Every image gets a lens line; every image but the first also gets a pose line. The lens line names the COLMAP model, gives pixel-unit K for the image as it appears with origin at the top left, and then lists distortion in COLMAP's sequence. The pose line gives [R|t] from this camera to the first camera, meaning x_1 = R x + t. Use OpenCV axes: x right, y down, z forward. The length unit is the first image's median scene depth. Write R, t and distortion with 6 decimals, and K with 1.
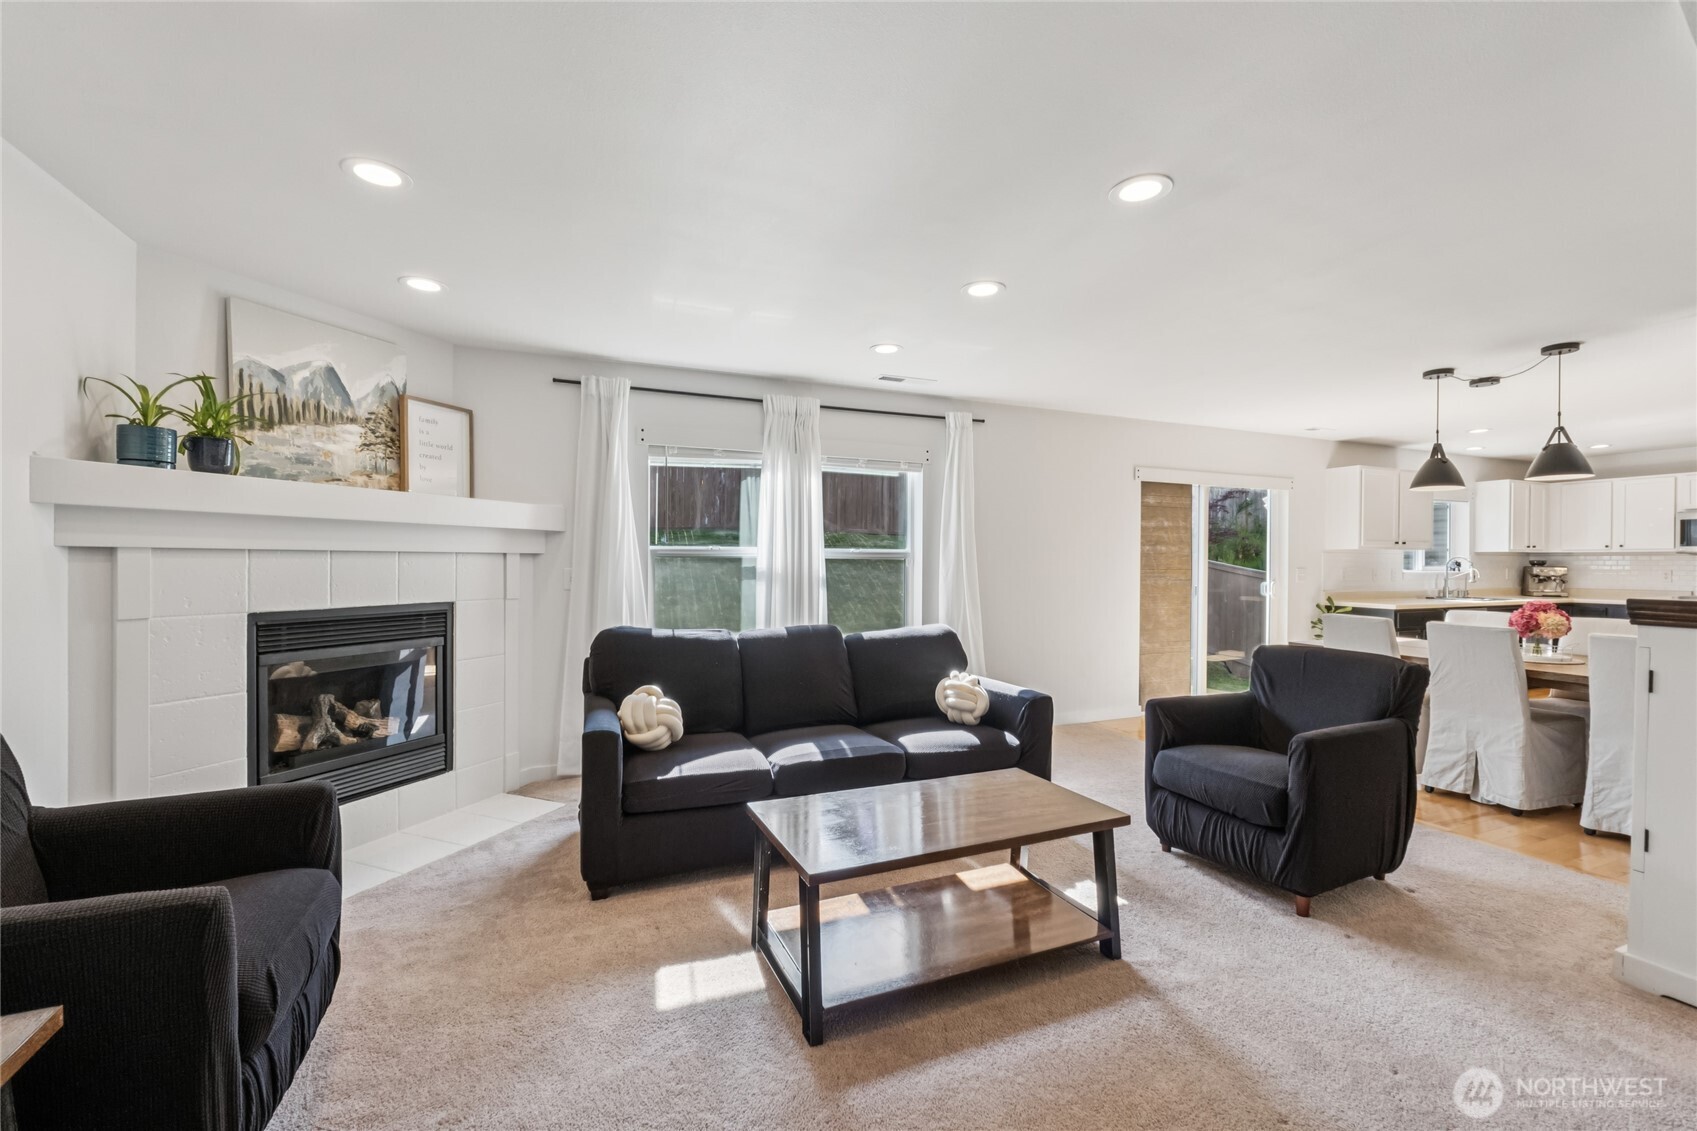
lens RADIAL K [[726.4, 0, 846.6], [0, 726.4, 562.6], [0, 0, 1]] dist [-0.012070, 0.000645]
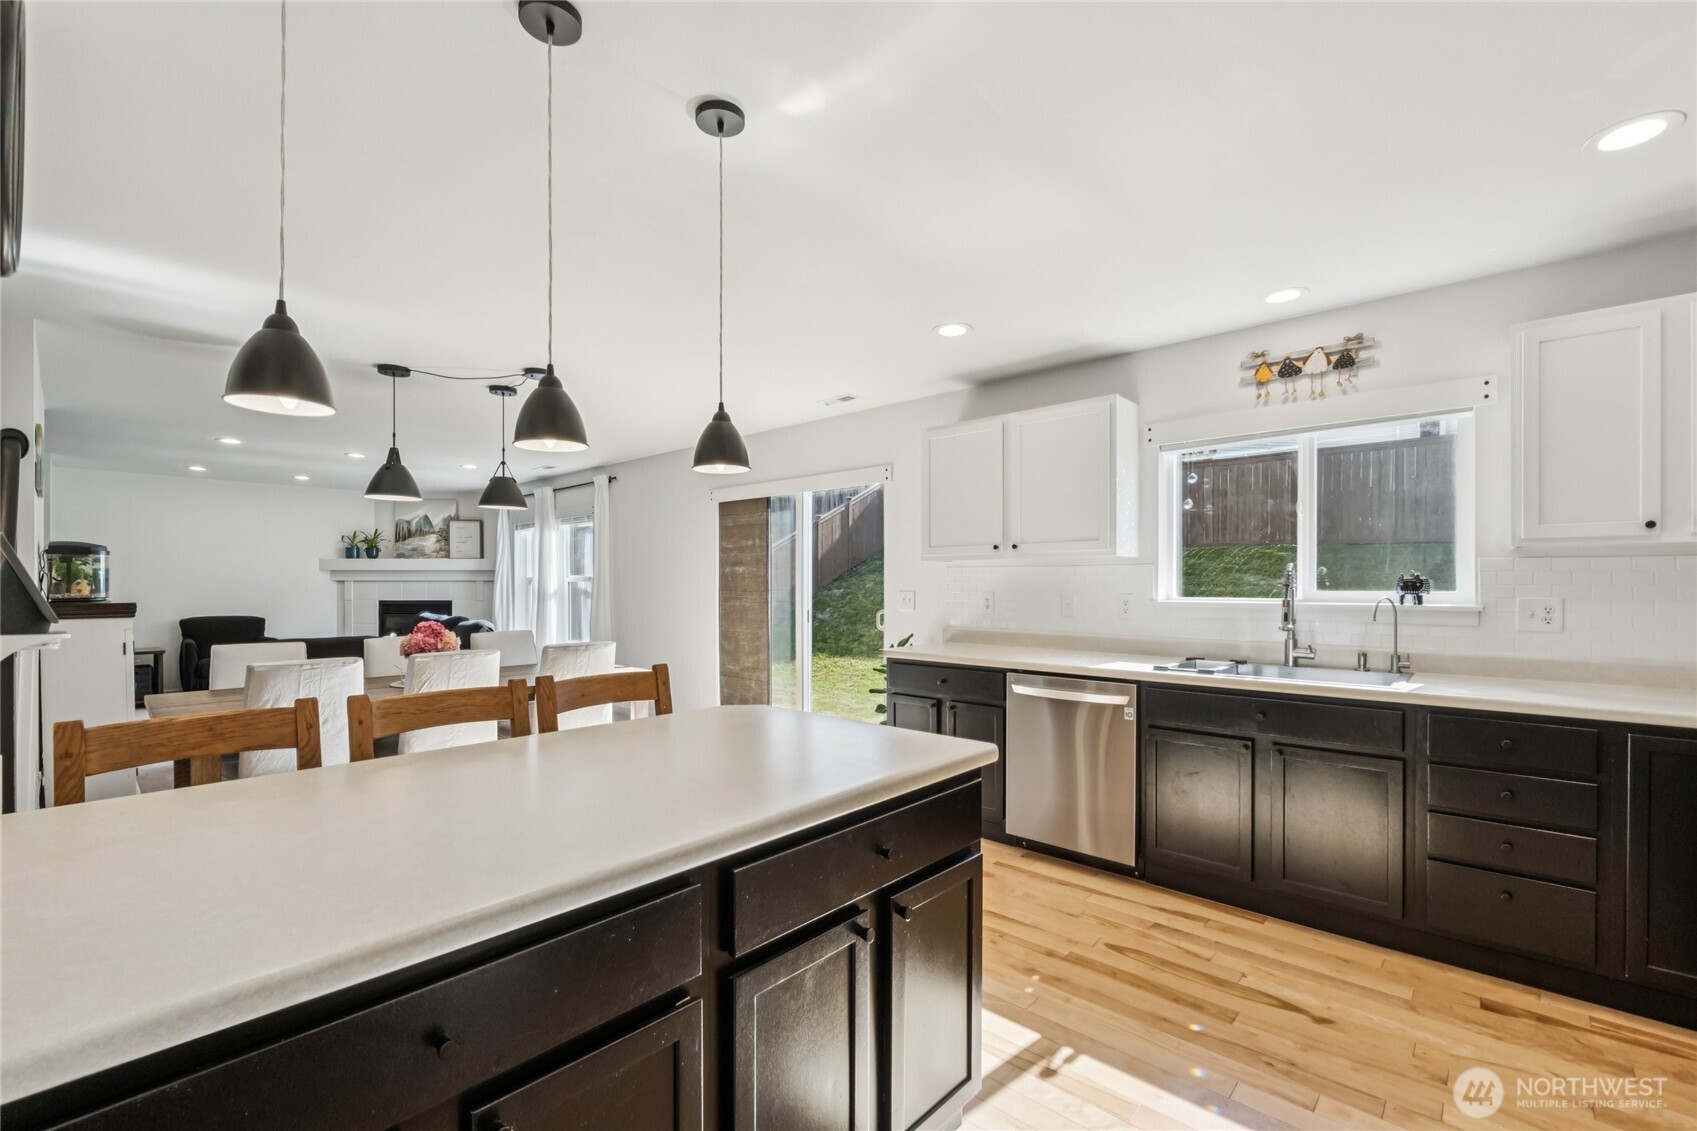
lens RADIAL K [[726.4, 0, 838.6], [0, 726.4, 588.2], [0, 0, 1]] dist [-0.012070, 0.000645]
pose [[0.401618, 0.002896, -0.915803, 1.384655], [0.002279, 0.999989, 0.004162, 0.002110], [0.915804, -0.003759, 0.401607, 0.742625]]
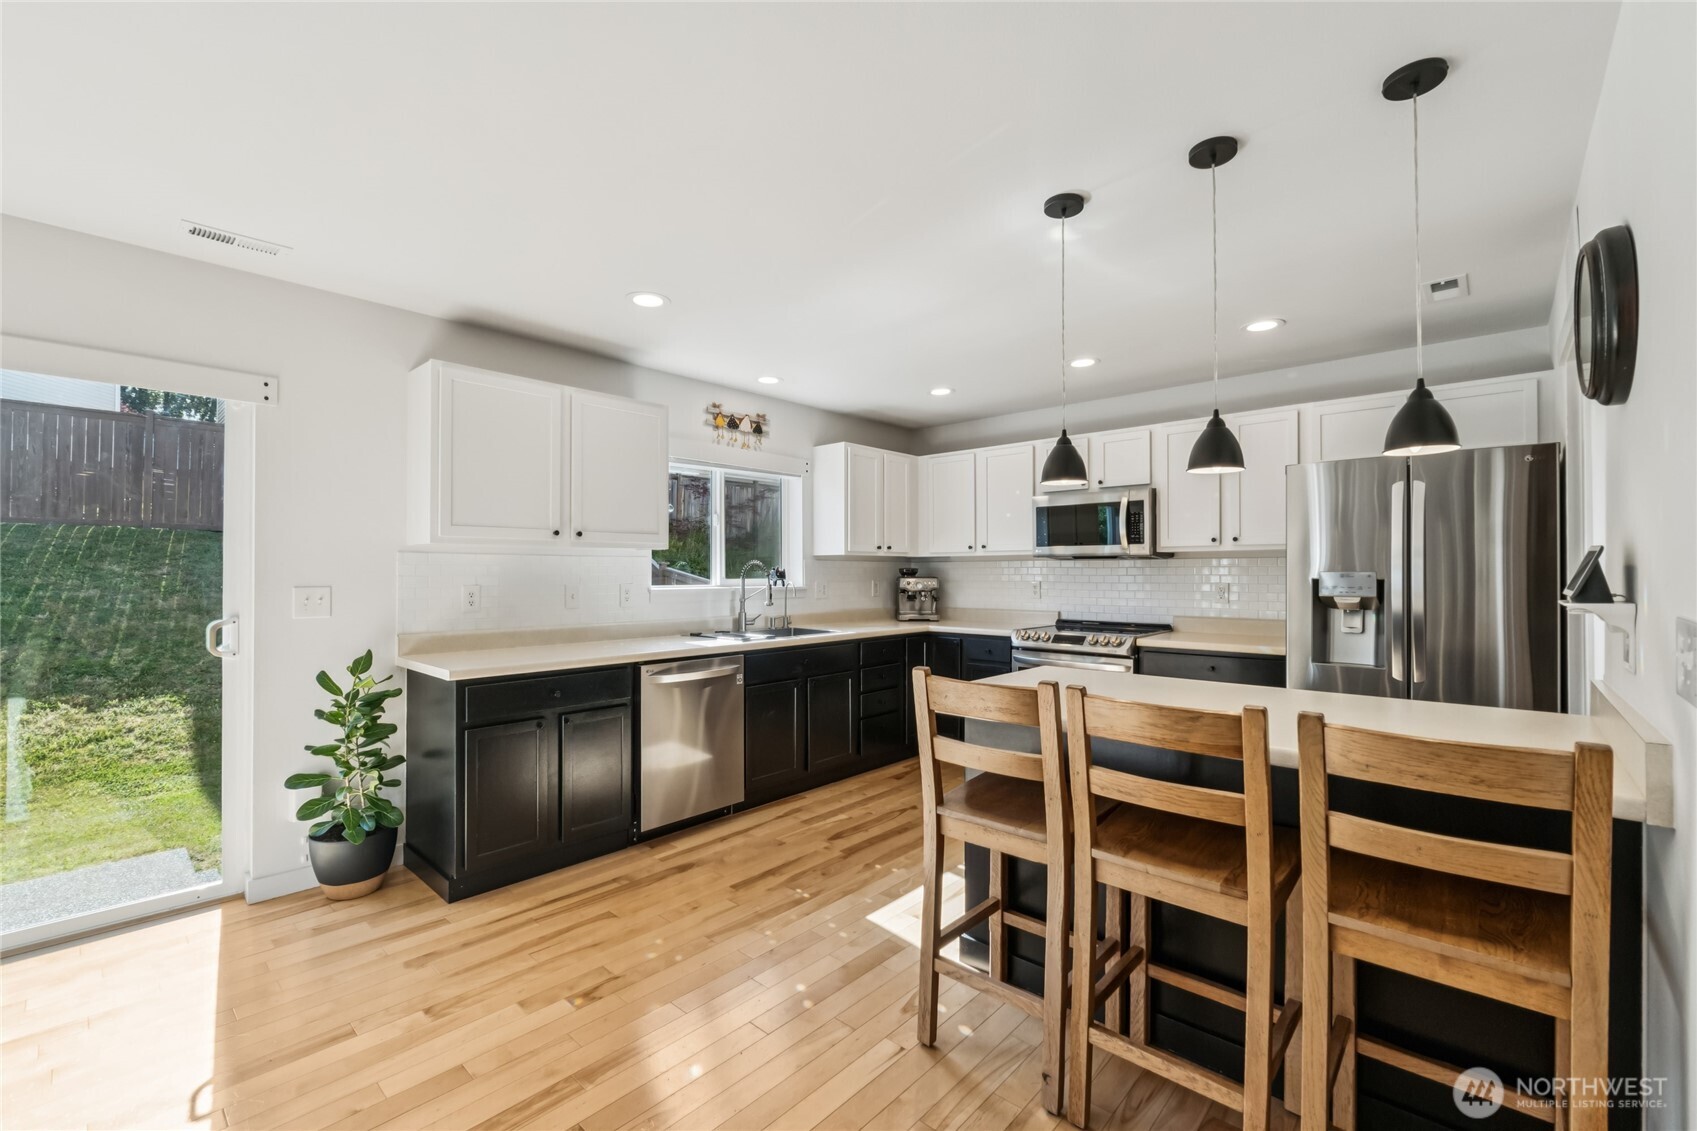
lens RADIAL K [[726.4, 0, 848.1], [0, 726.4, 565.2], [0, 0, 1]] dist [-0.012070, 0.000645]
pose [[0.906335, 0.001414, 0.422558, 0.809066], [0.003284, 0.999941, -0.010390, 0.001038], [-0.422548, 0.010805, 0.906276, 0.517811]]
